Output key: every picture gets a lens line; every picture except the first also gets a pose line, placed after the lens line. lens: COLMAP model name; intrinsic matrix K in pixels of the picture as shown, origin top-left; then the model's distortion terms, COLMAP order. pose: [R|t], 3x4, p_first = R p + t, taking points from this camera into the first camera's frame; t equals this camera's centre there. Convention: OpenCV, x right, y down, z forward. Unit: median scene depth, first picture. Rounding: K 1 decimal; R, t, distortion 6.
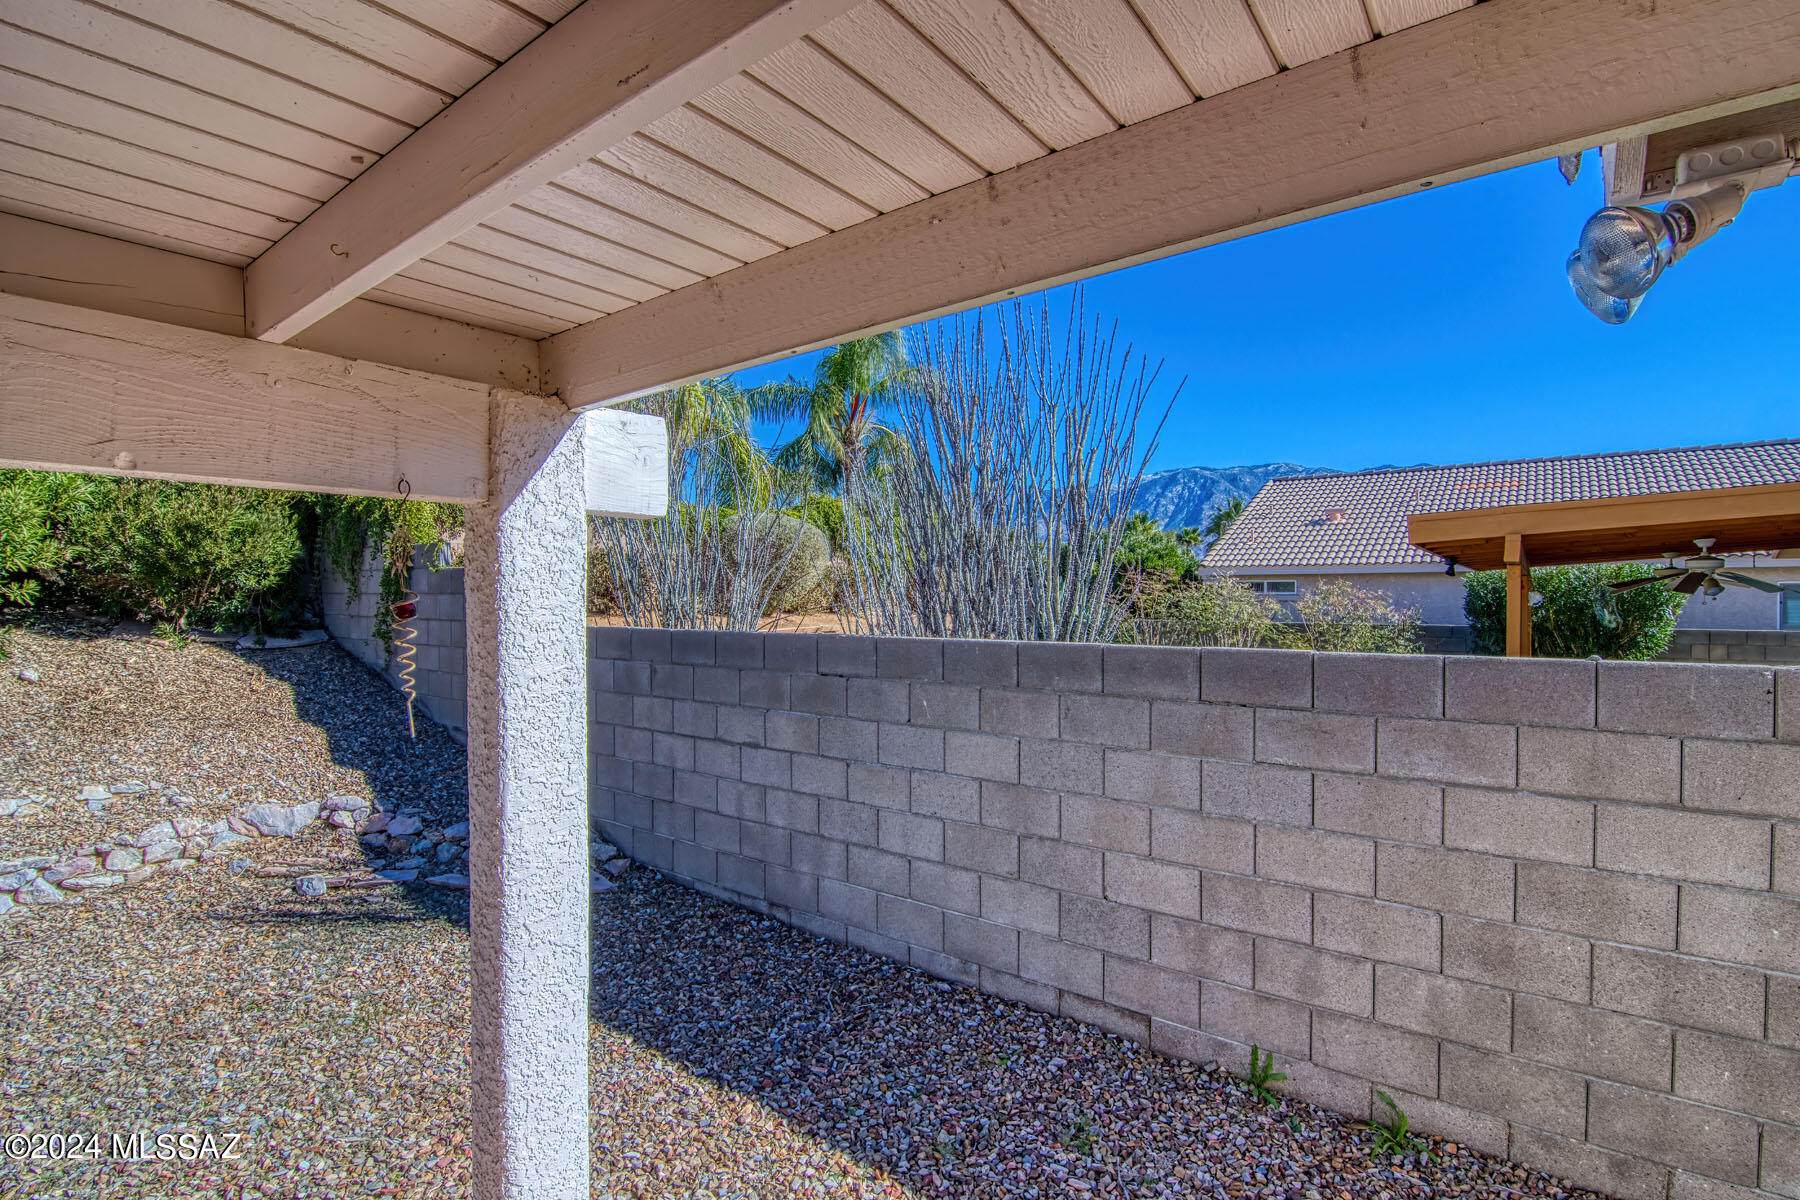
lens RADIAL K [[865.1, 0, 897.3], [0, 865.1, 604.1], [0, 0, 1]] dist [-0.008523, -0.010018]
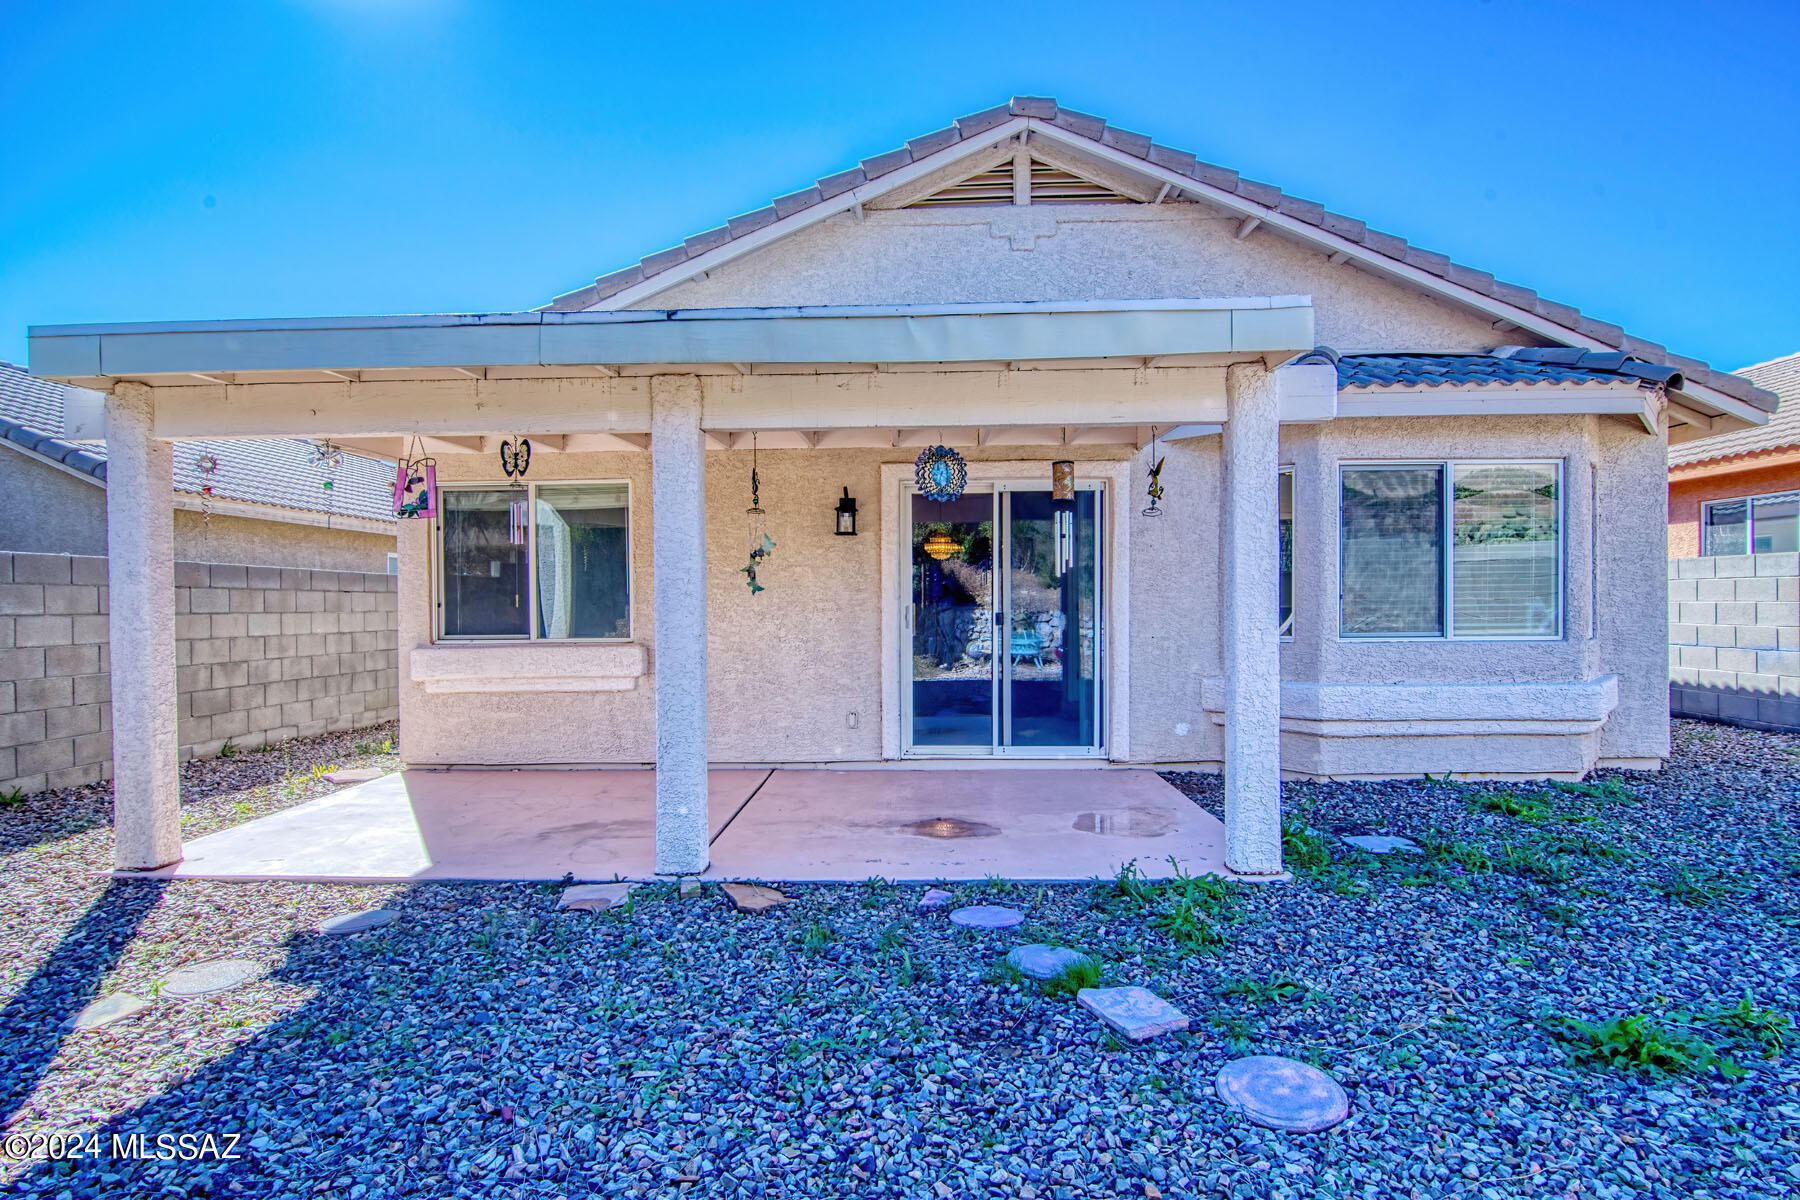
lens RADIAL K [[865.1, 0, 900.9], [0, 865.1, 607.2], [0, 0, 1]] dist [-0.008523, -0.010018]
pose [[-0.579830, 0.002316, 0.814734, -1.629361], [0.019121, 0.999759, 0.010766, 0.157206], [-0.814513, 0.021821, -0.579735, 0.353640]]
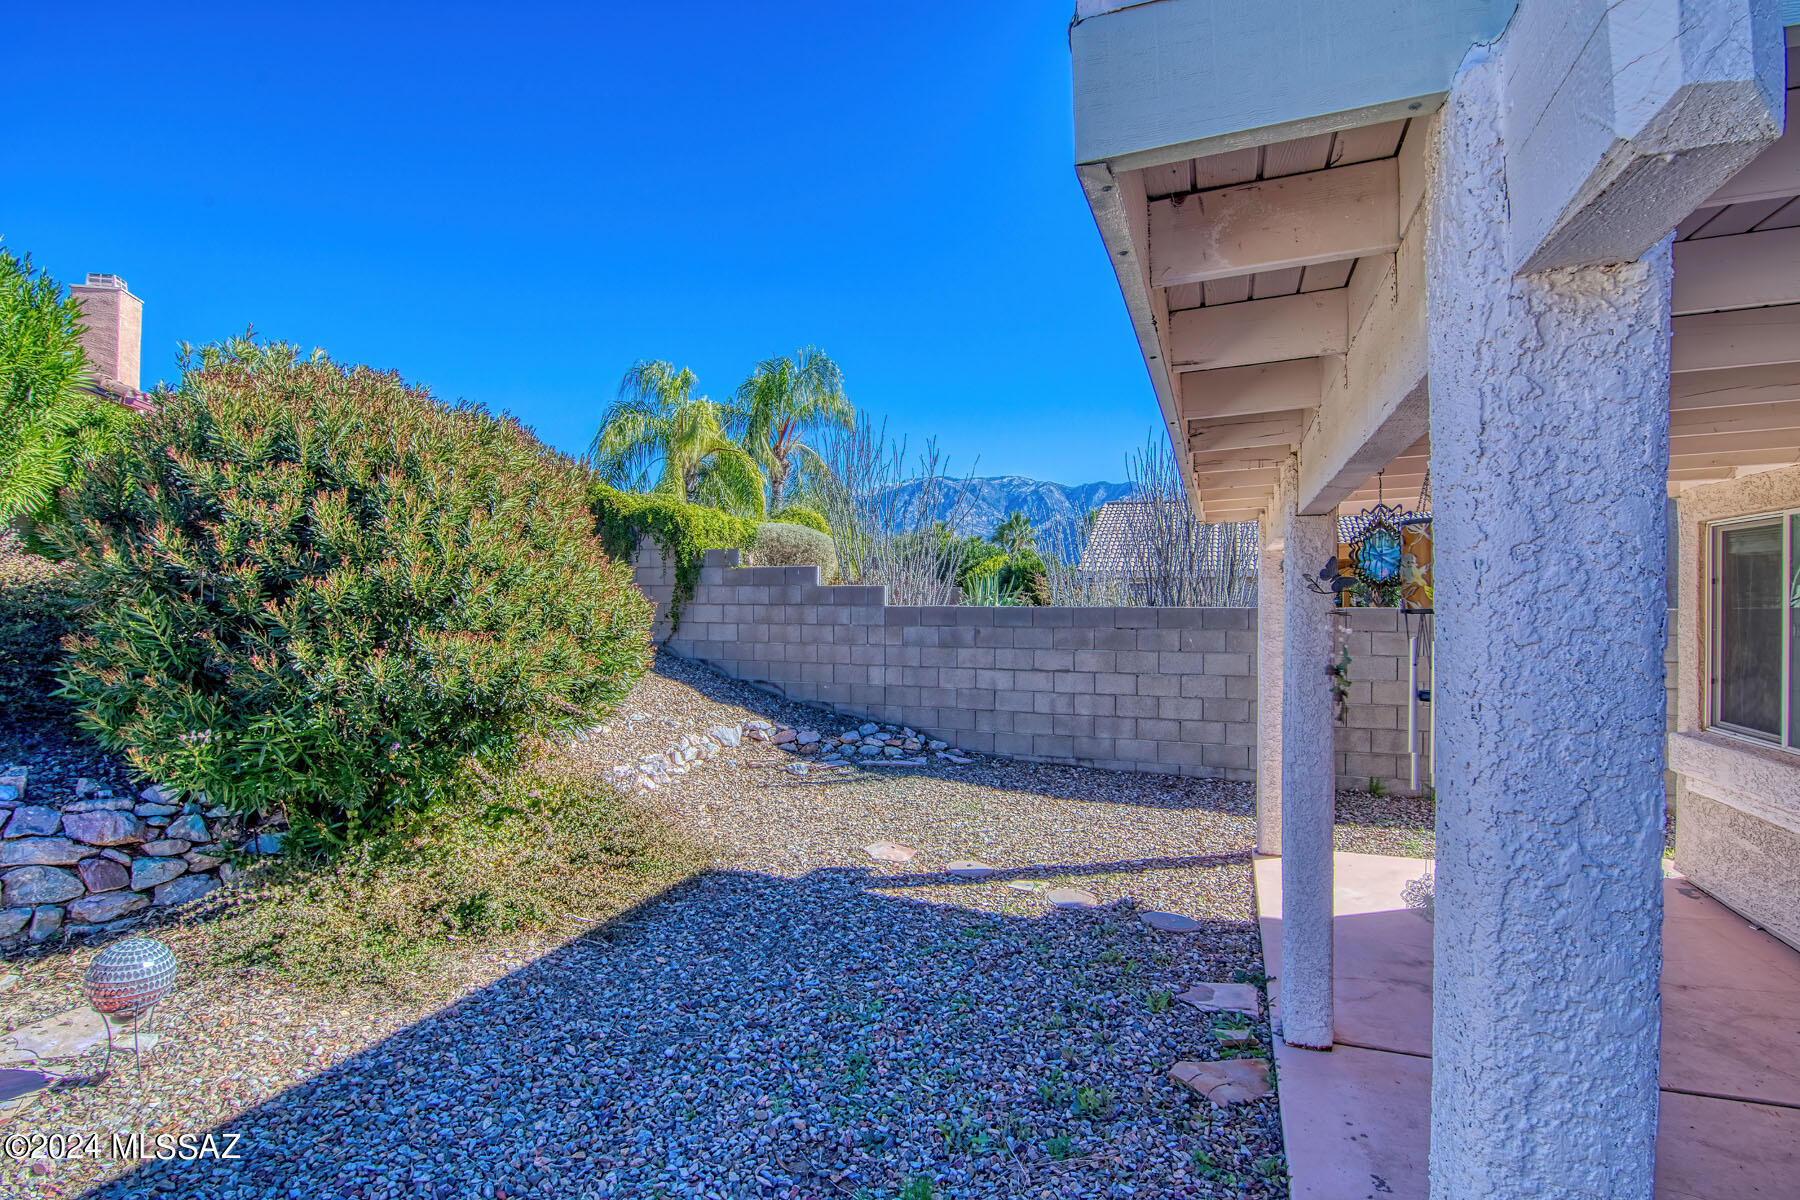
lens RADIAL K [[865.1, 0, 896.9], [0, 865.1, 604.7], [0, 0, 1]] dist [-0.008523, -0.010018]
pose [[0.959948, -0.000905, 0.280177, -1.270856], [0.001489, 0.999997, -0.001872, 0.040766], [-0.280174, 0.002214, 0.959947, -0.763528]]
